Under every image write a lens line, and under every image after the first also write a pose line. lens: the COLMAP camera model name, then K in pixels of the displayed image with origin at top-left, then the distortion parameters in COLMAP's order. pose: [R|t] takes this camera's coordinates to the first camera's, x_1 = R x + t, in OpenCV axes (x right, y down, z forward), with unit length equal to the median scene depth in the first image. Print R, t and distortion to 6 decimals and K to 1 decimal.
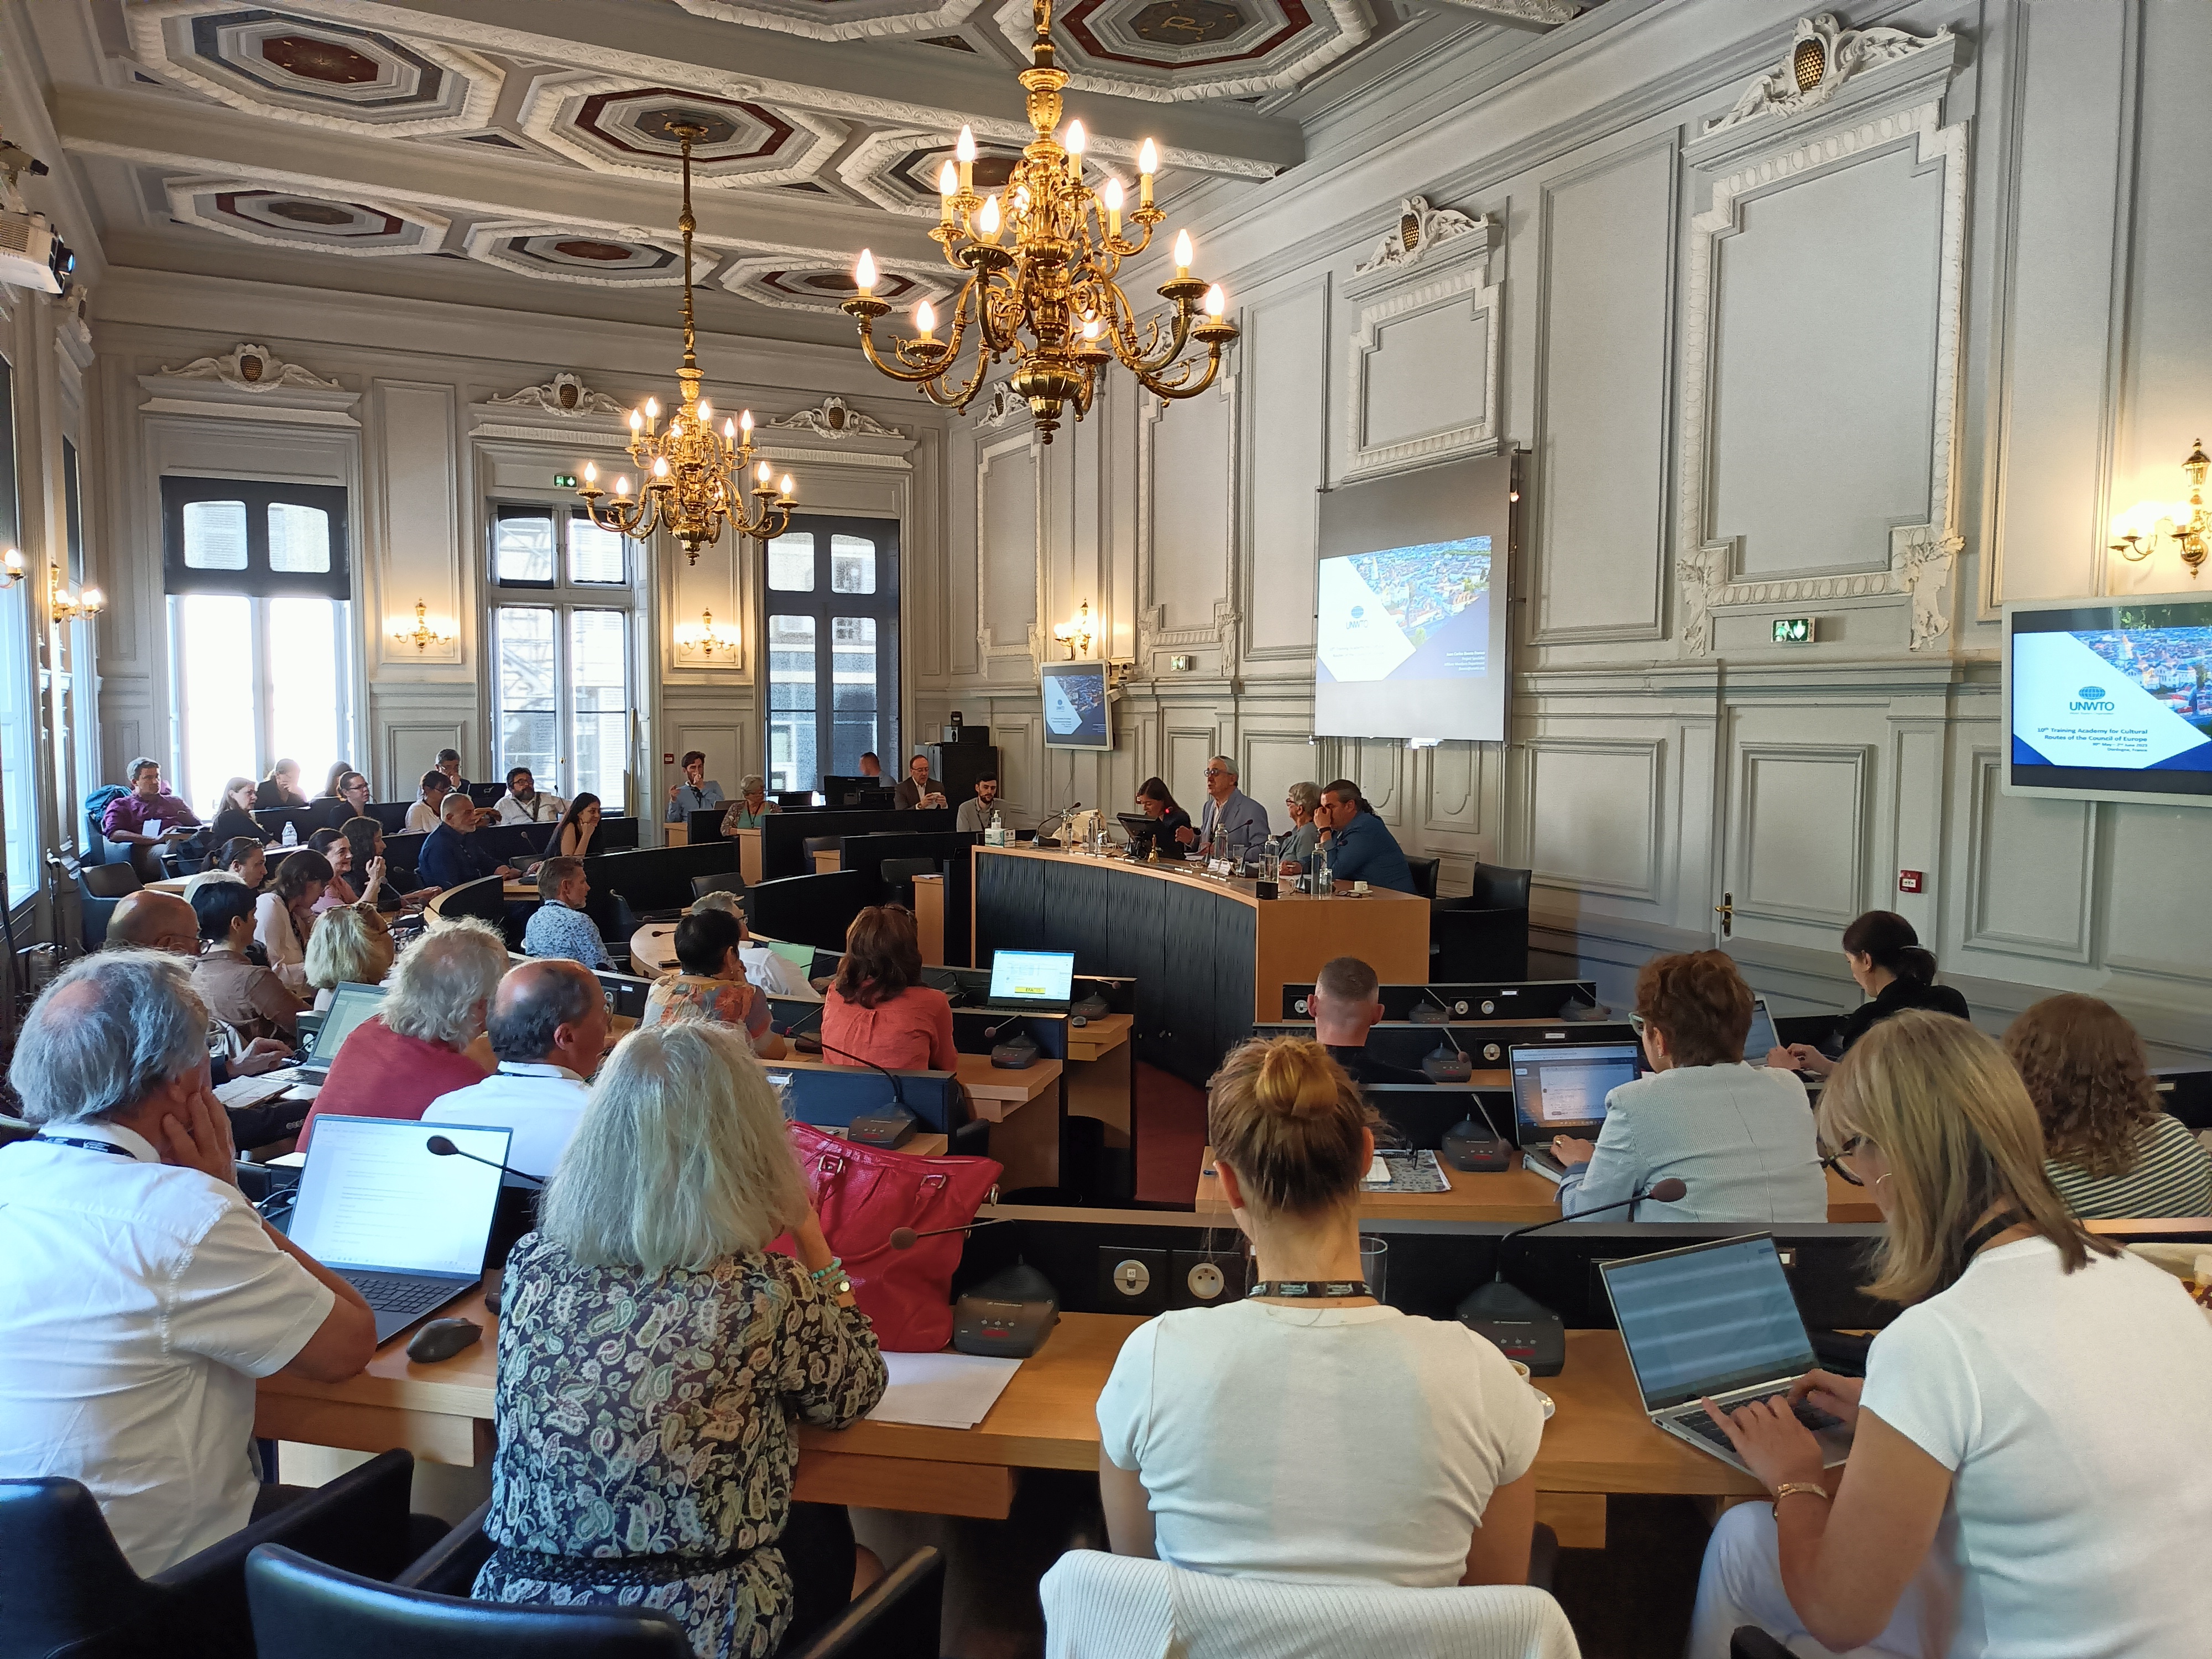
lens RADIAL K [[1638.7, 0, 1097.9], [0, 1638.7, 832.5], [0, 0, 1]] dist [0.046593, -0.051186]
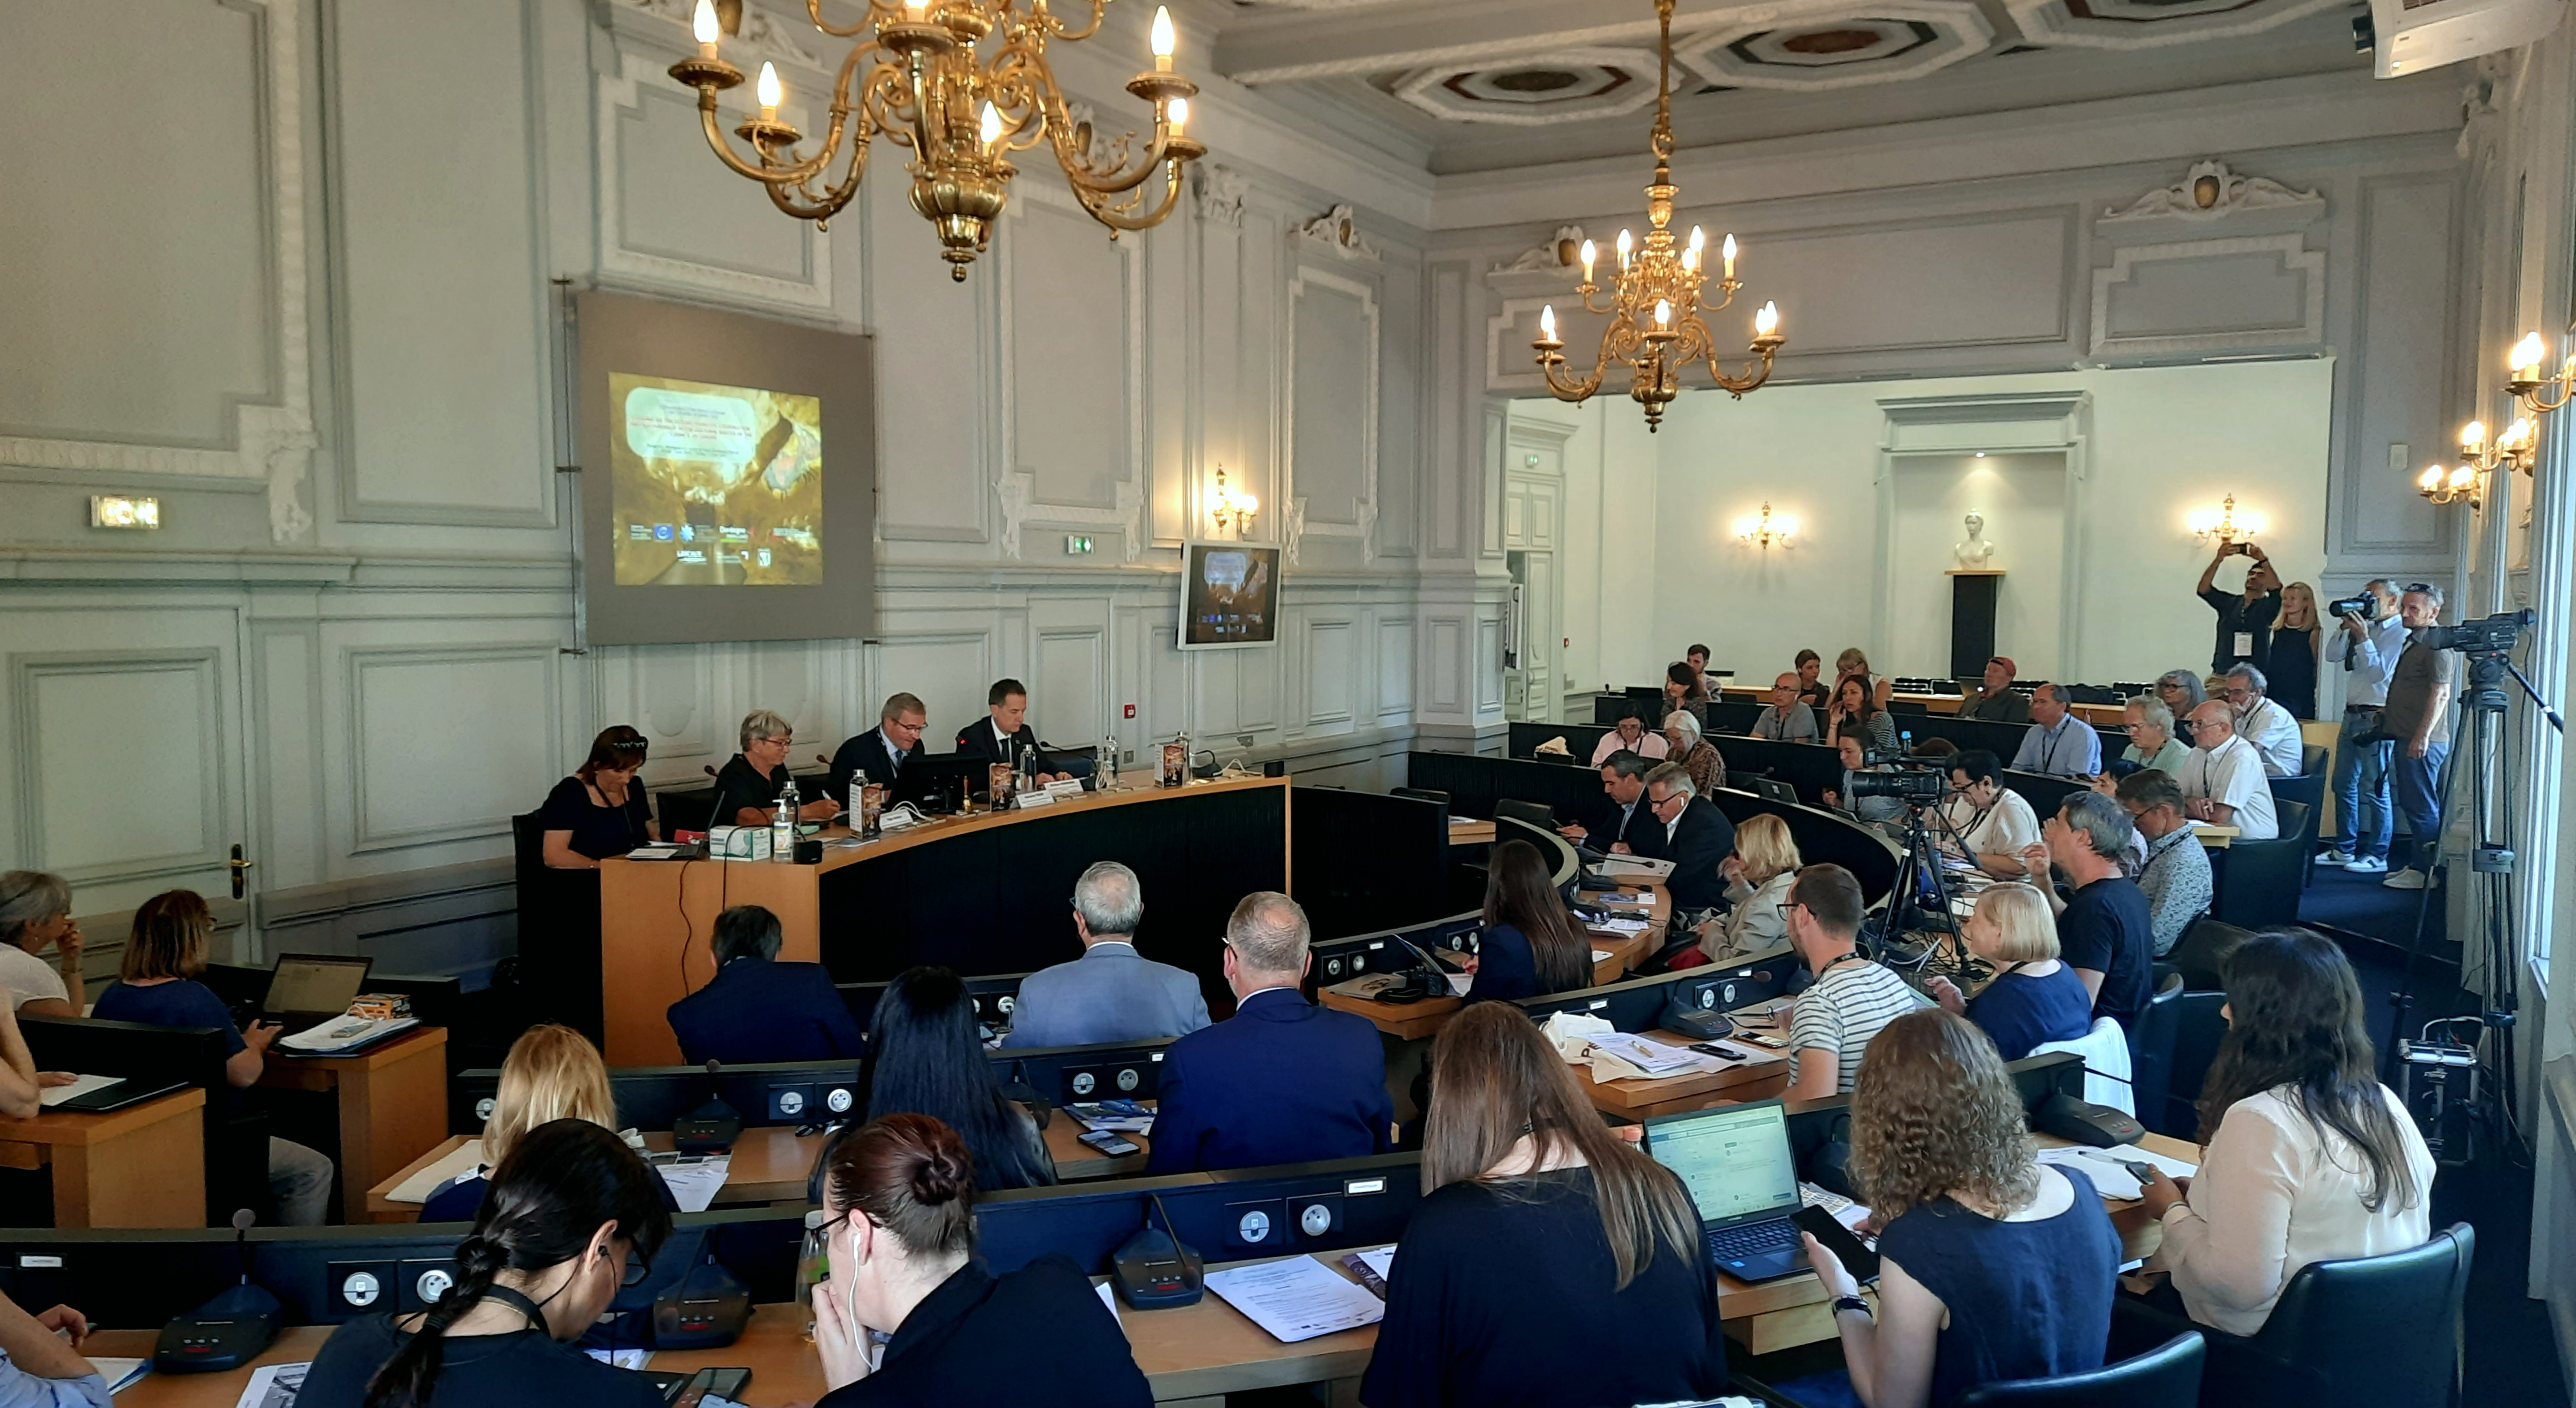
lens RADIAL K [[1842.4, 0, 1288.0], [0, 1842.4, 704.0], [0, 0, 1]] dist [0.184507, -0.432661]
pose [[-0.559820, -0.058770, 0.826528, -0.610758], [0.057041, 0.992382, 0.109197, -0.094241], [-0.826649, 0.108276, -0.552203, 1.088755]]
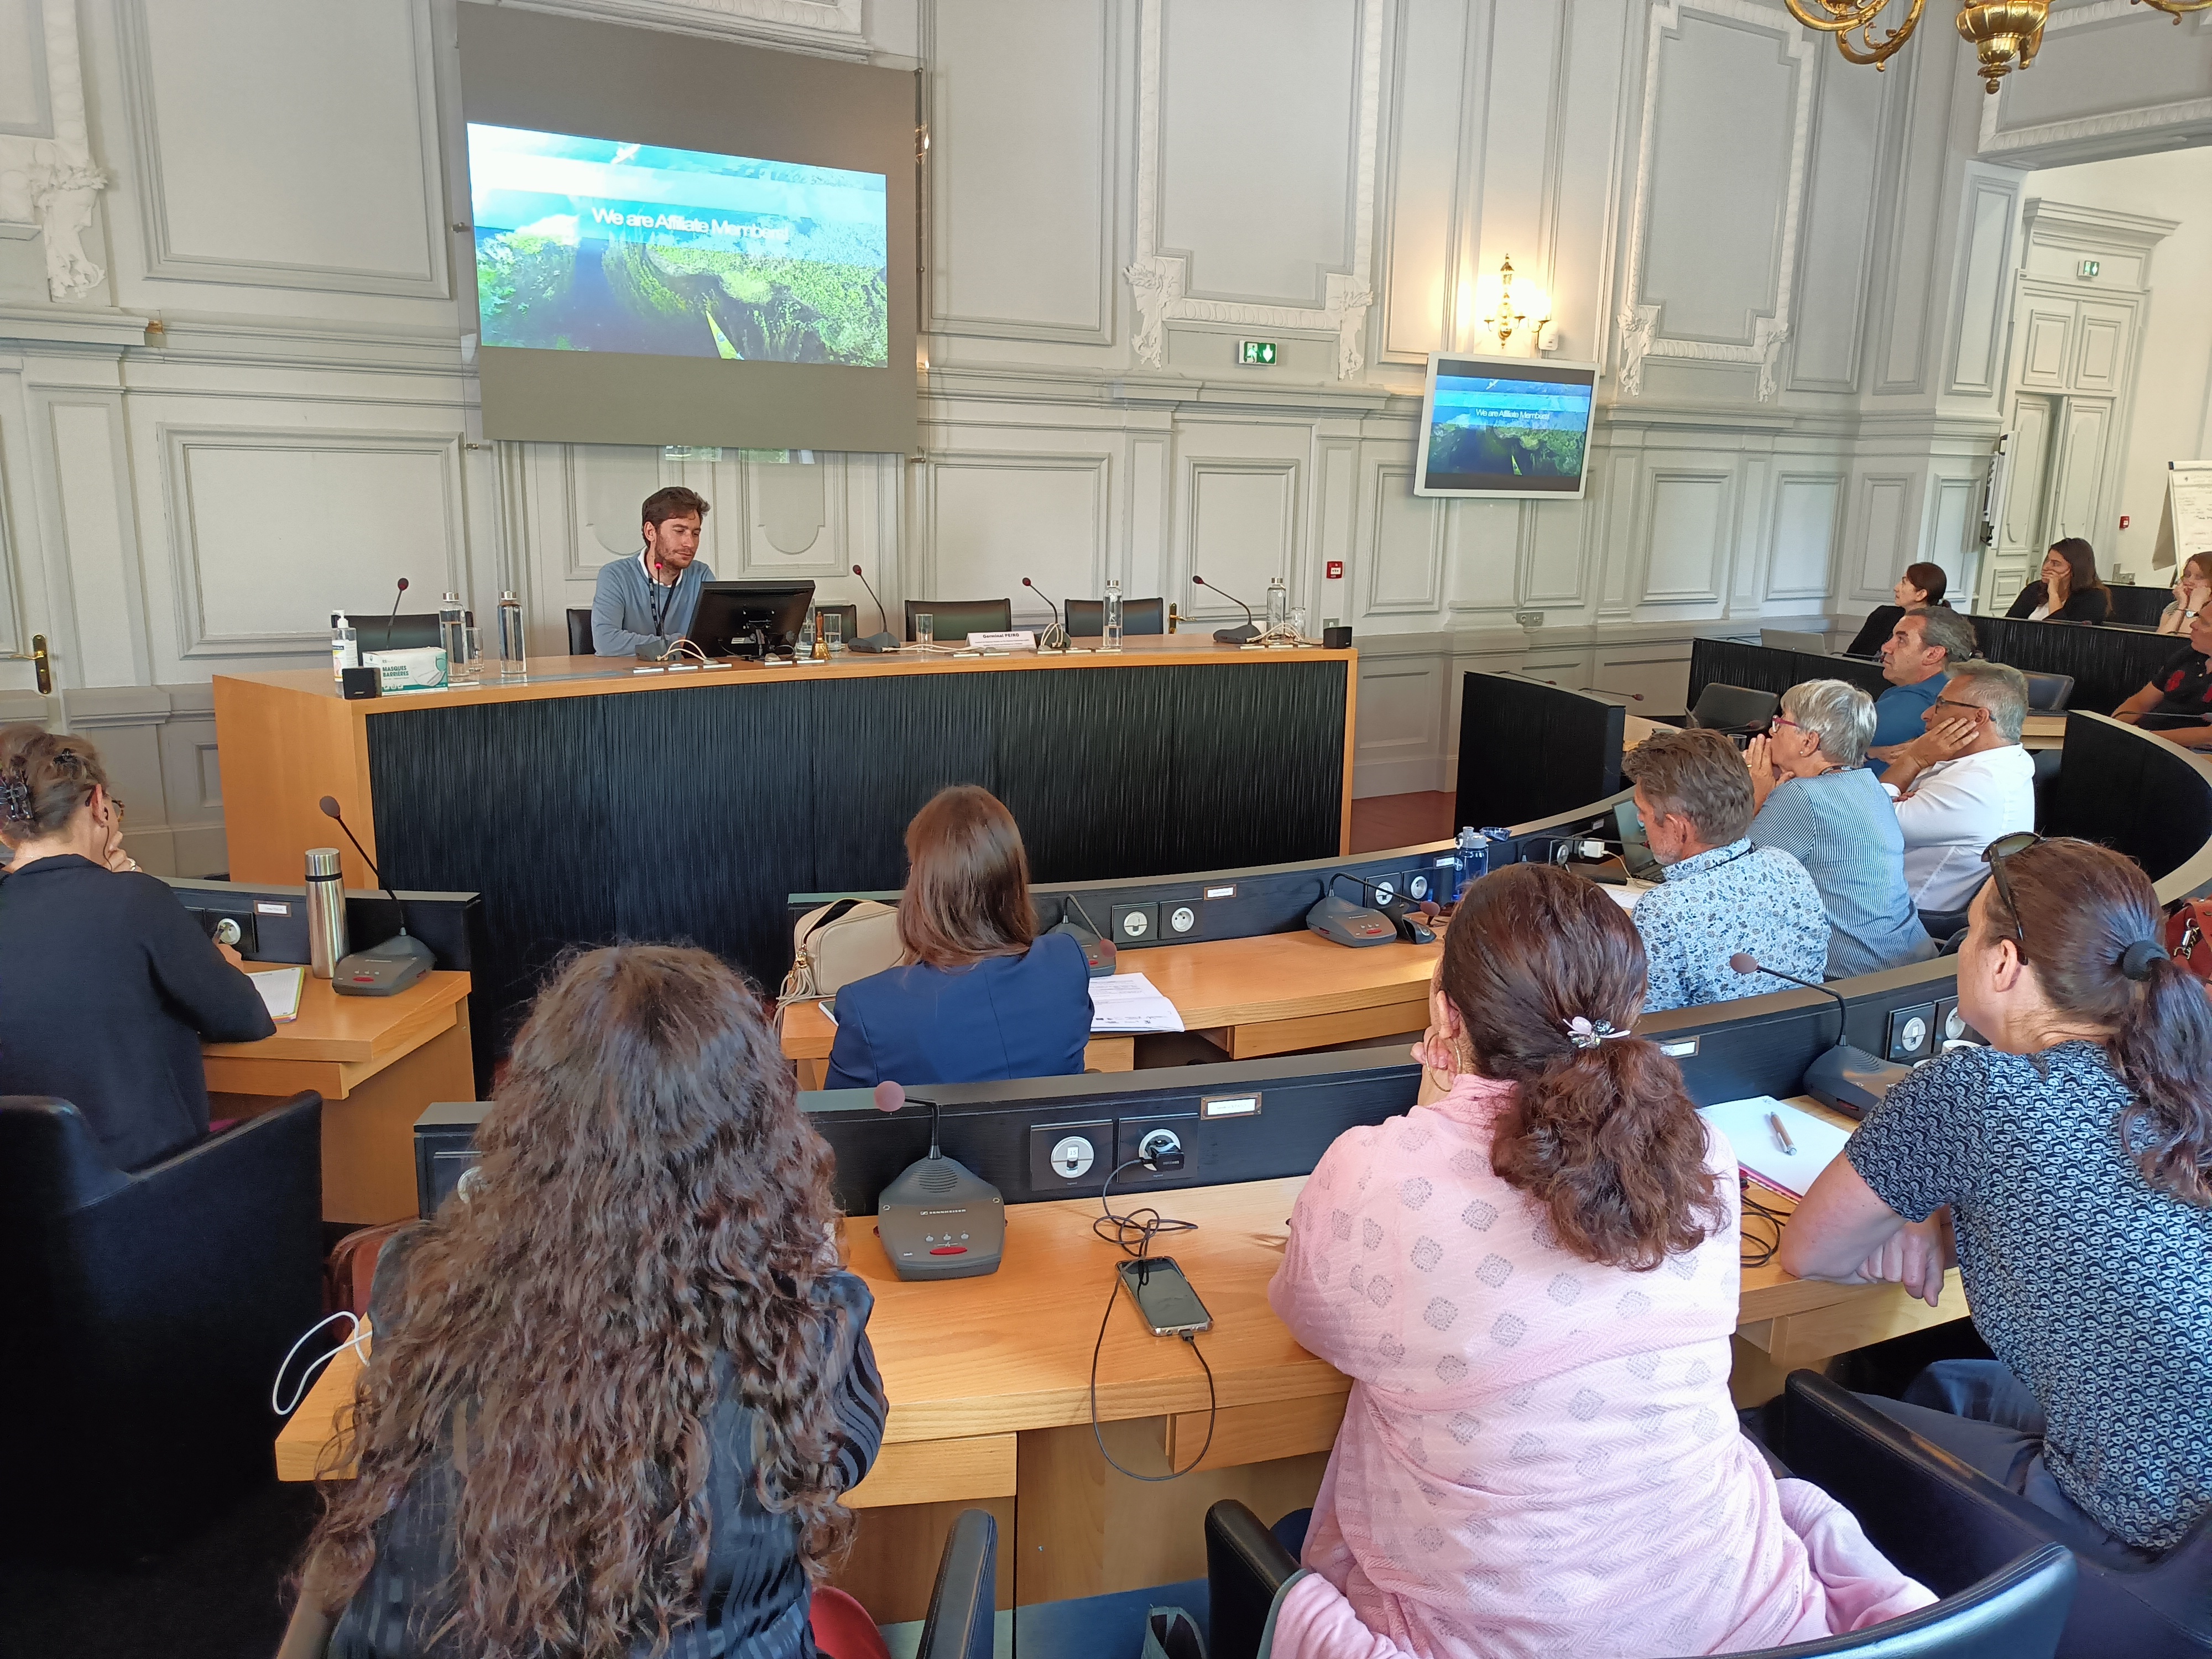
lens RADIAL K [[1642.6, 0, 1097.1], [0, 1642.6, 831.0], [0, 0, 1]] dist [0.039055, -0.040301]
pose [[-0.095404, -0.210962, 0.972827, -0.450960], [0.057006, 0.974523, 0.216920, -0.035078], [-0.993805, 0.076152, -0.080947, 0.769385]]
